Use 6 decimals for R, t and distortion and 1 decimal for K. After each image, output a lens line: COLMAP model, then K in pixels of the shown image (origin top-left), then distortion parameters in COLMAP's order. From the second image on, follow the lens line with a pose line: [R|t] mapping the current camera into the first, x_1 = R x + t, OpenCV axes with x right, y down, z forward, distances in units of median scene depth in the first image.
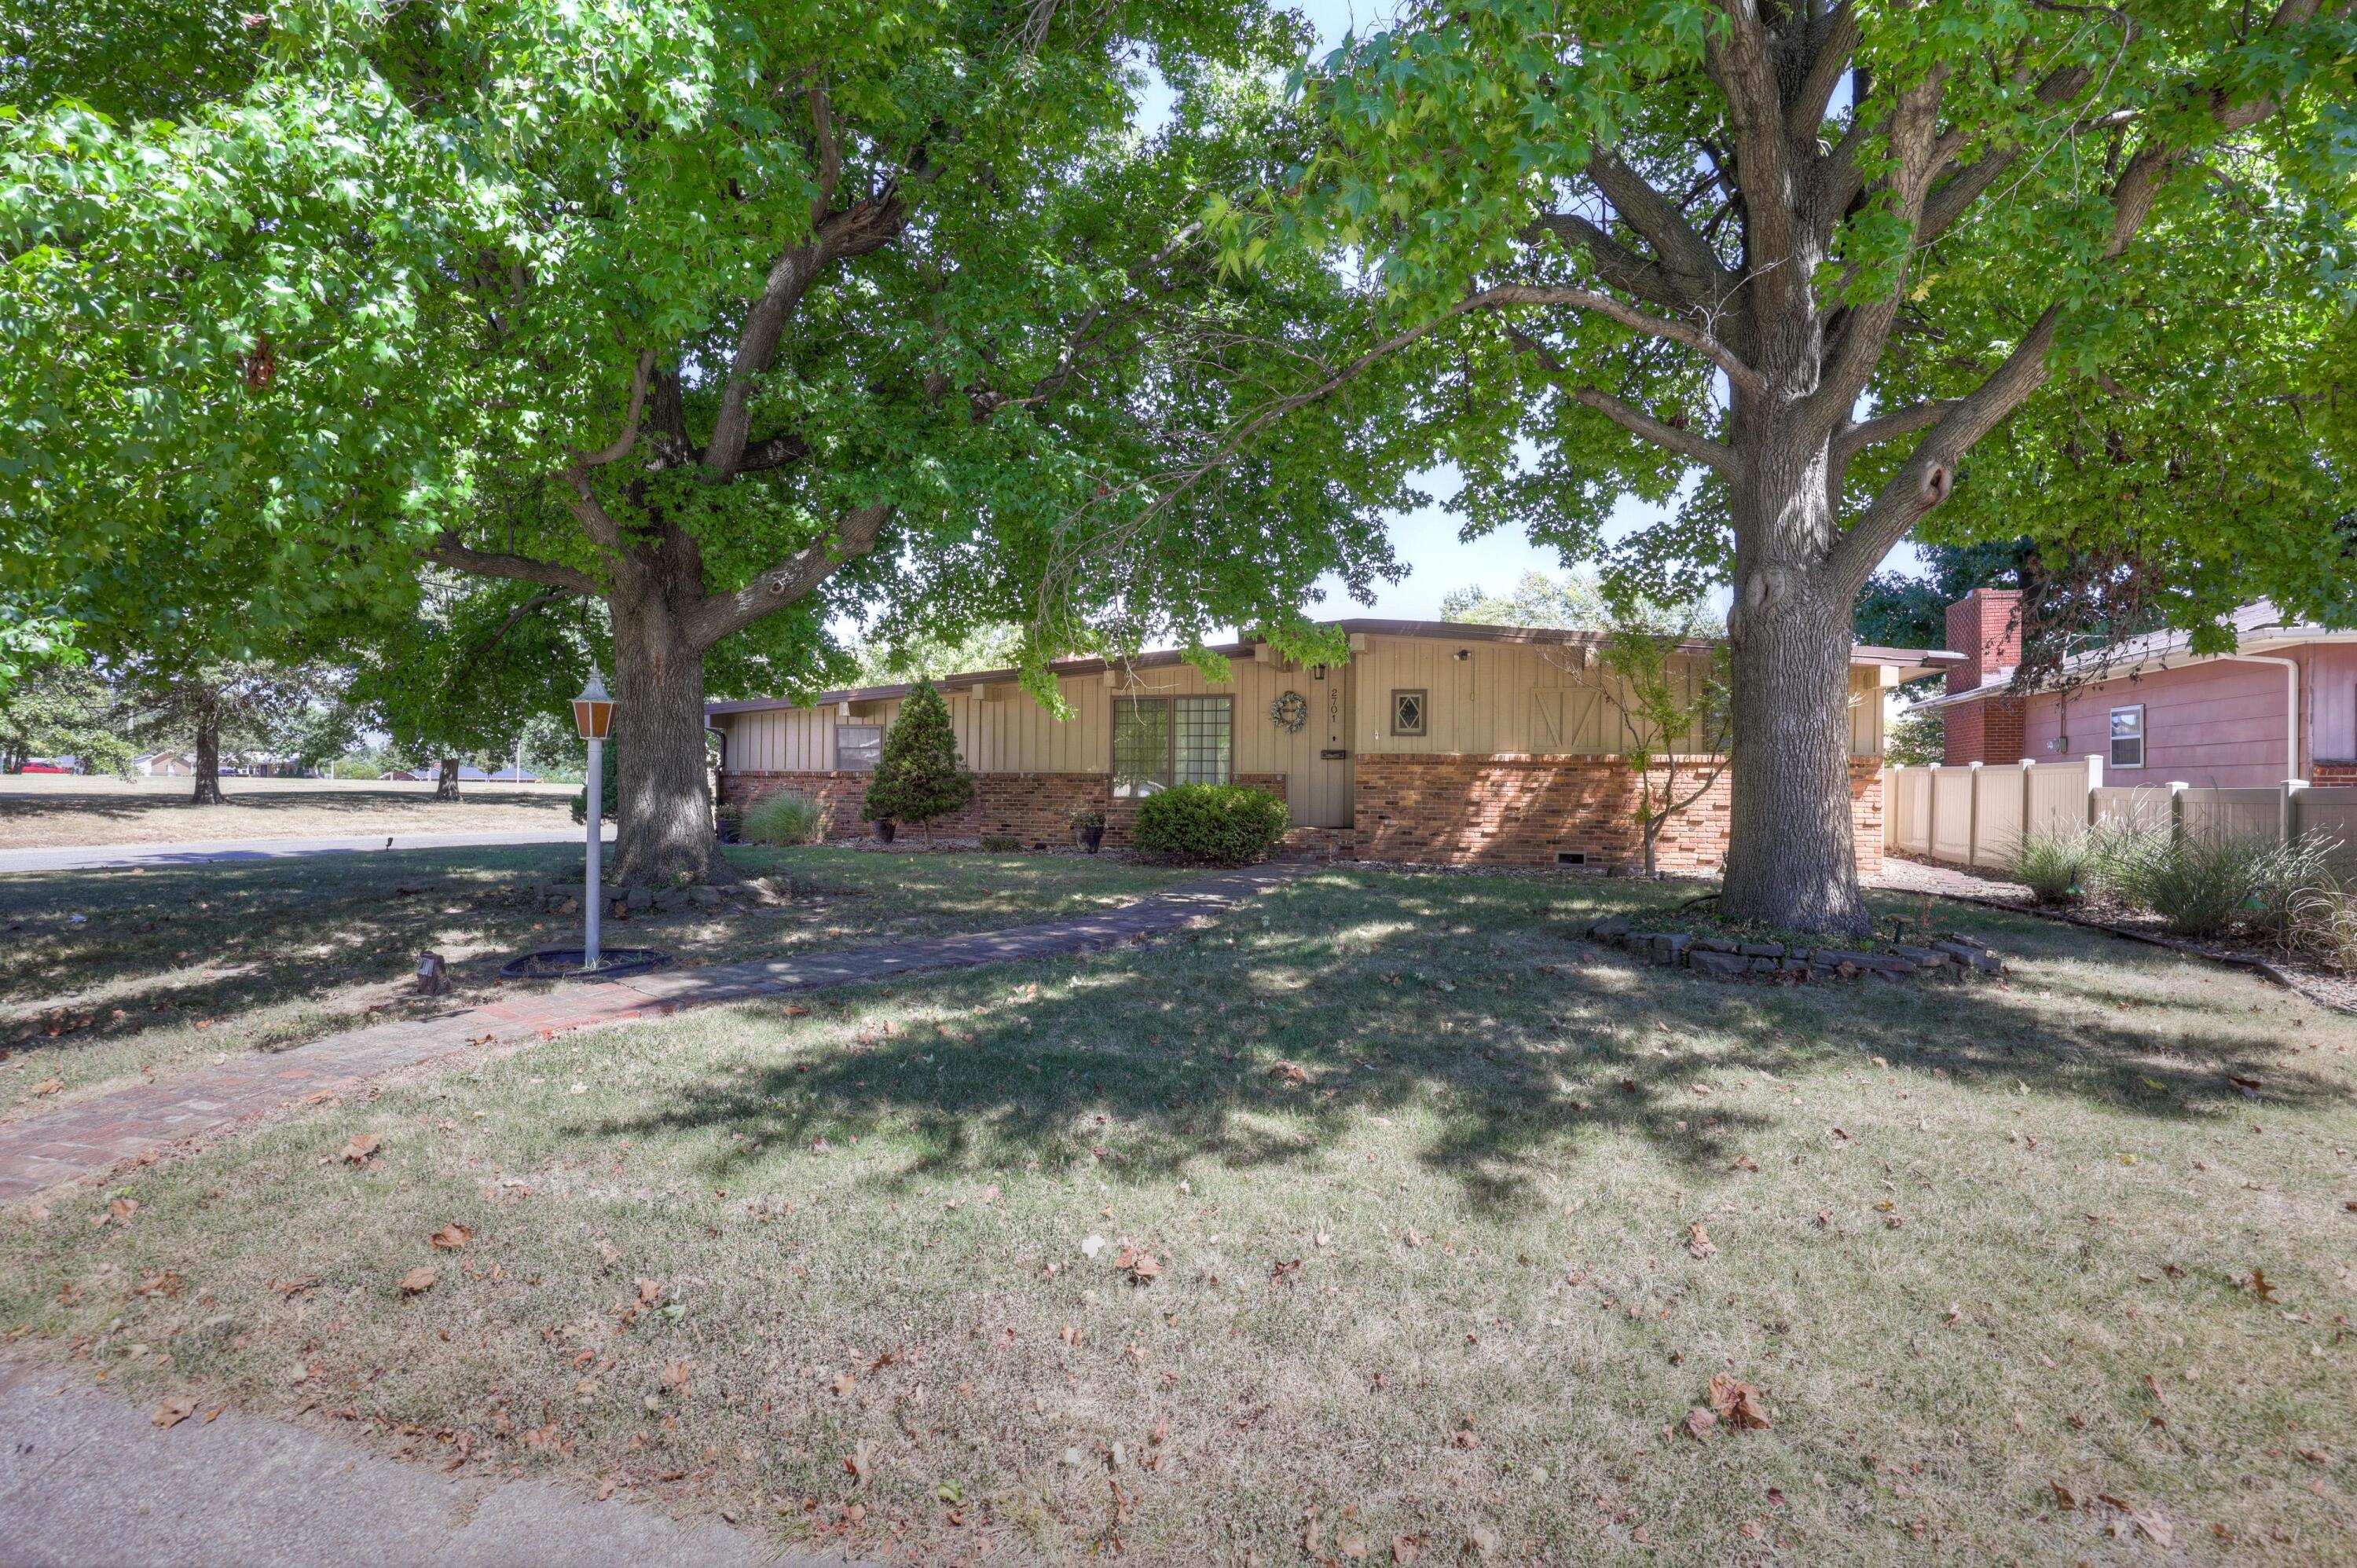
lens RADIAL K [[1109.3, 0, 1180.5], [0, 1109.3, 787.0], [0, 0, 1]] dist [-0.007175, 0.000484]
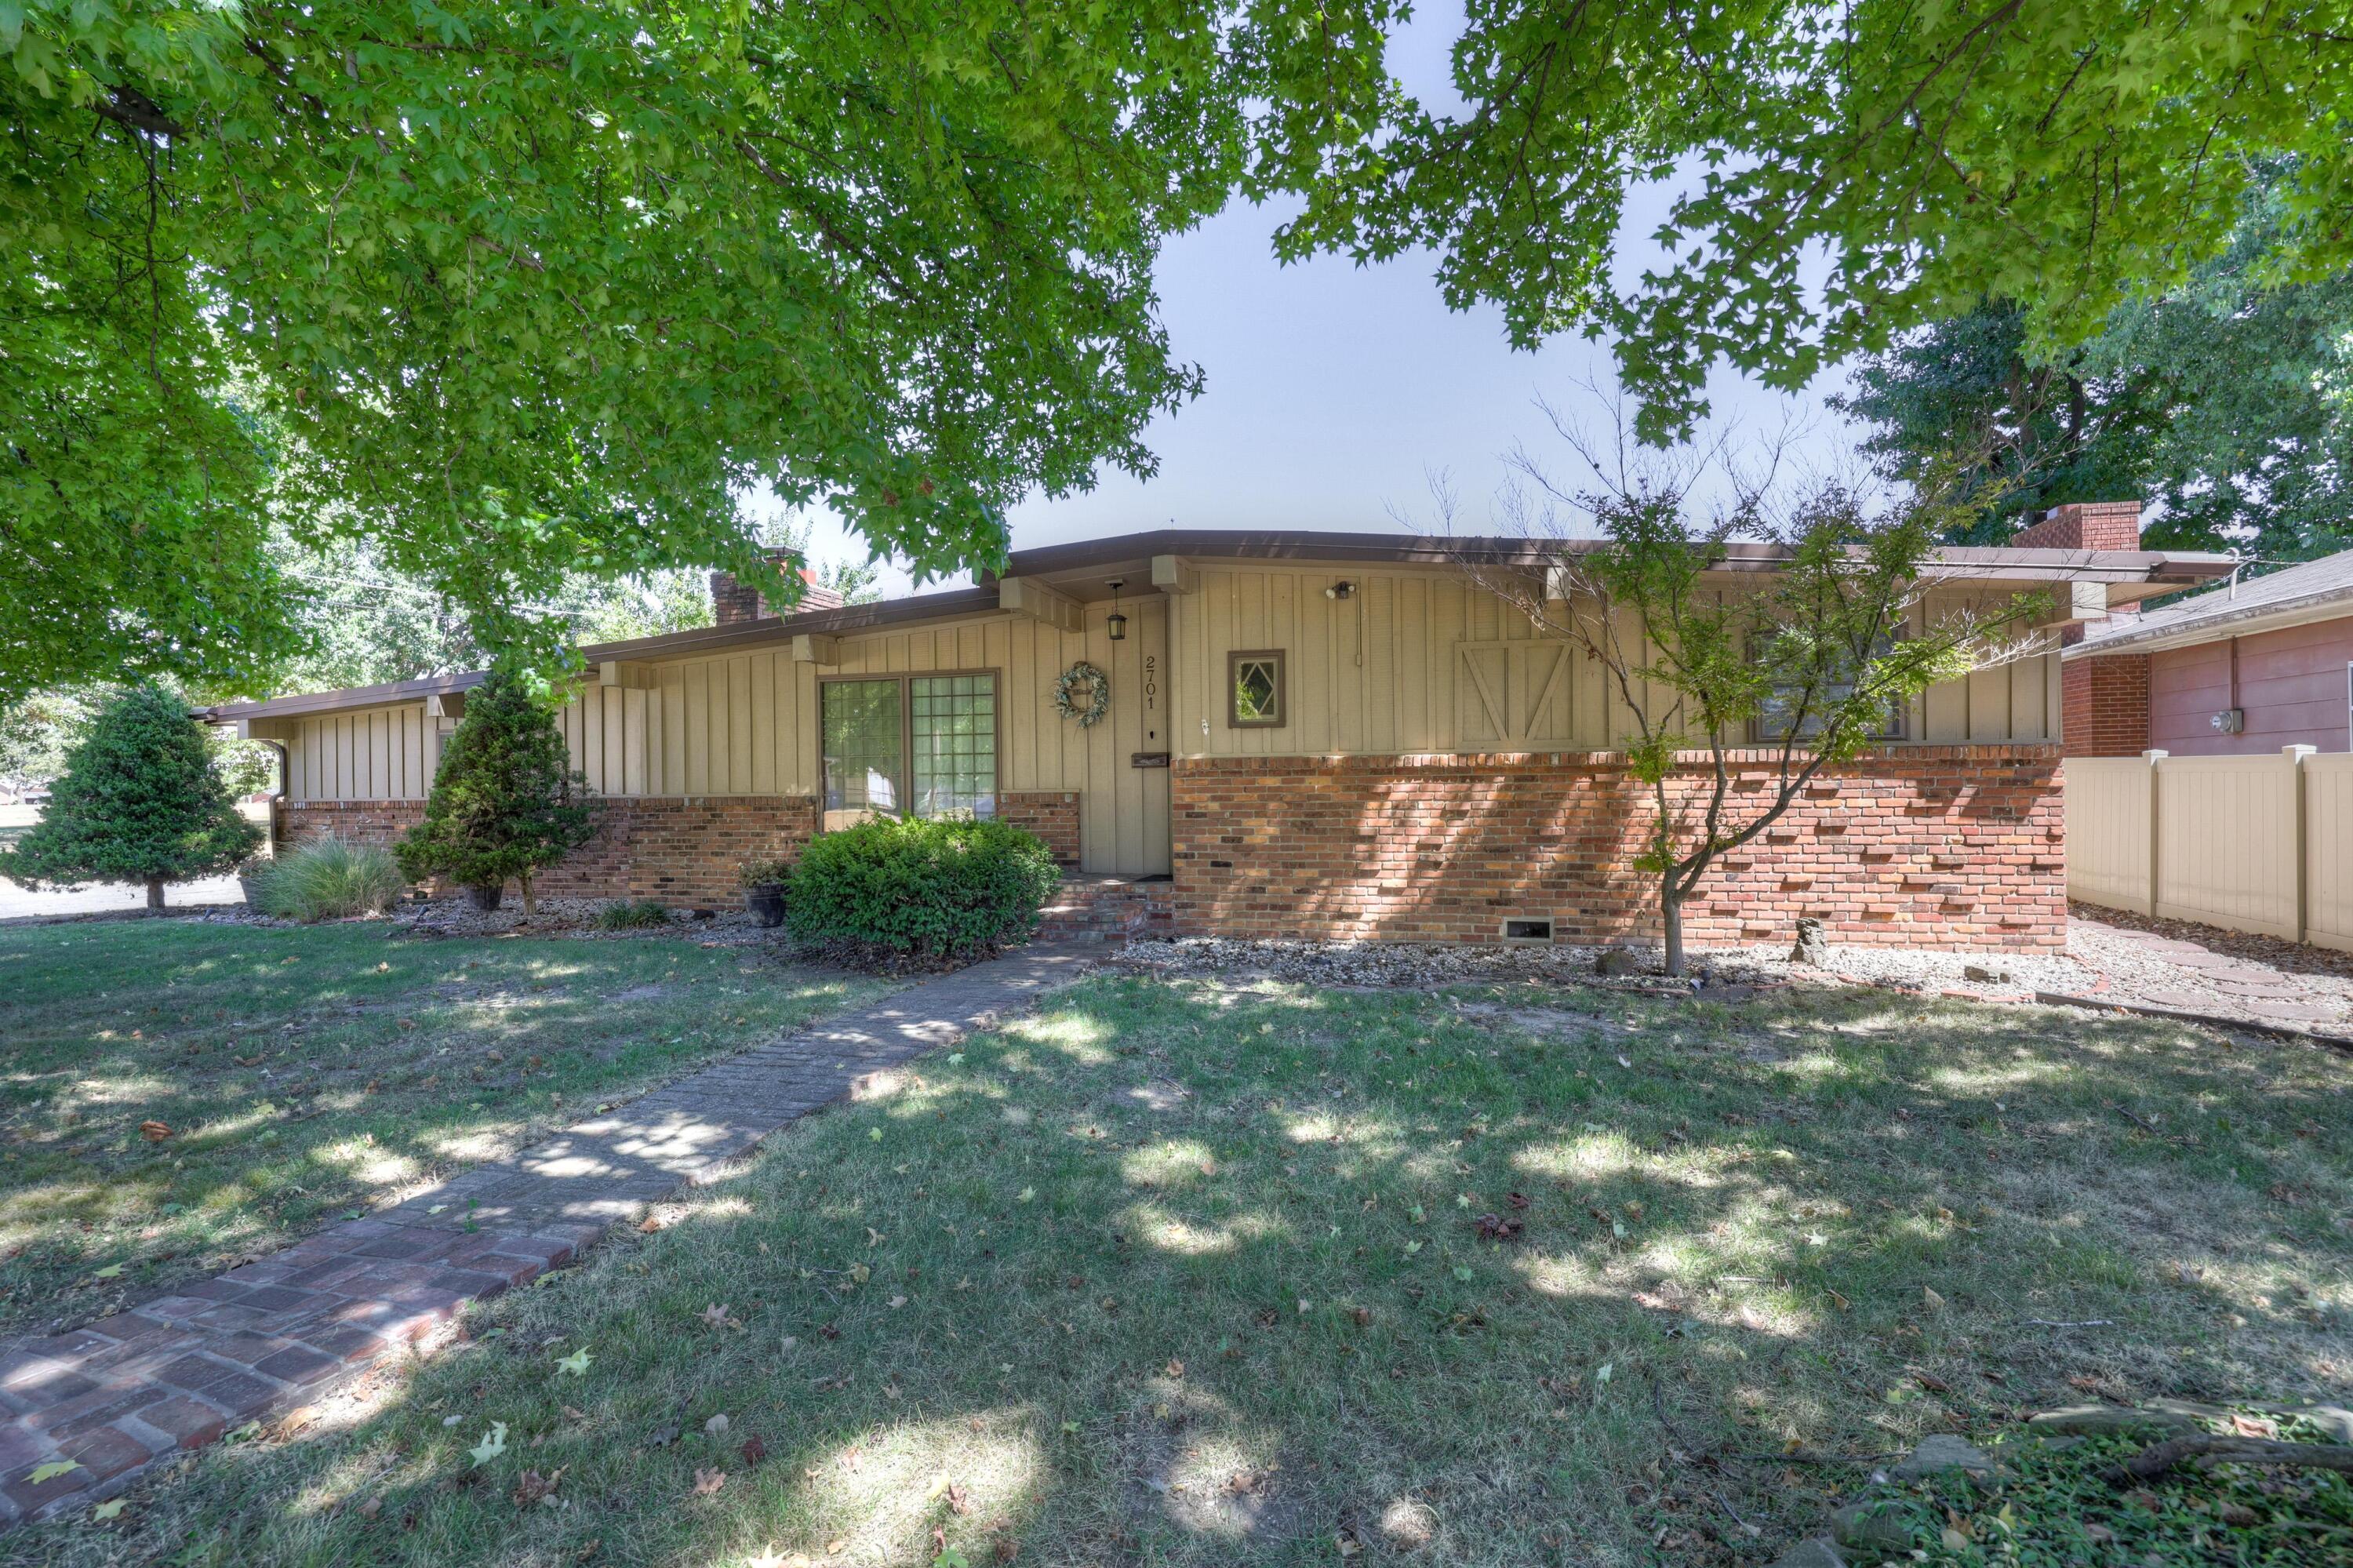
lens RADIAL K [[1107.5, 0, 1179.5], [0, 1107.5, 785.8], [0, 0, 1]] dist [-0.007175, 0.000484]
pose [[0.997920, -0.023990, 0.059831, 0.130819], [0.024052, 0.999711, -0.000303, -0.015984], [-0.059807, 0.001742, 0.998208, 0.416181]]
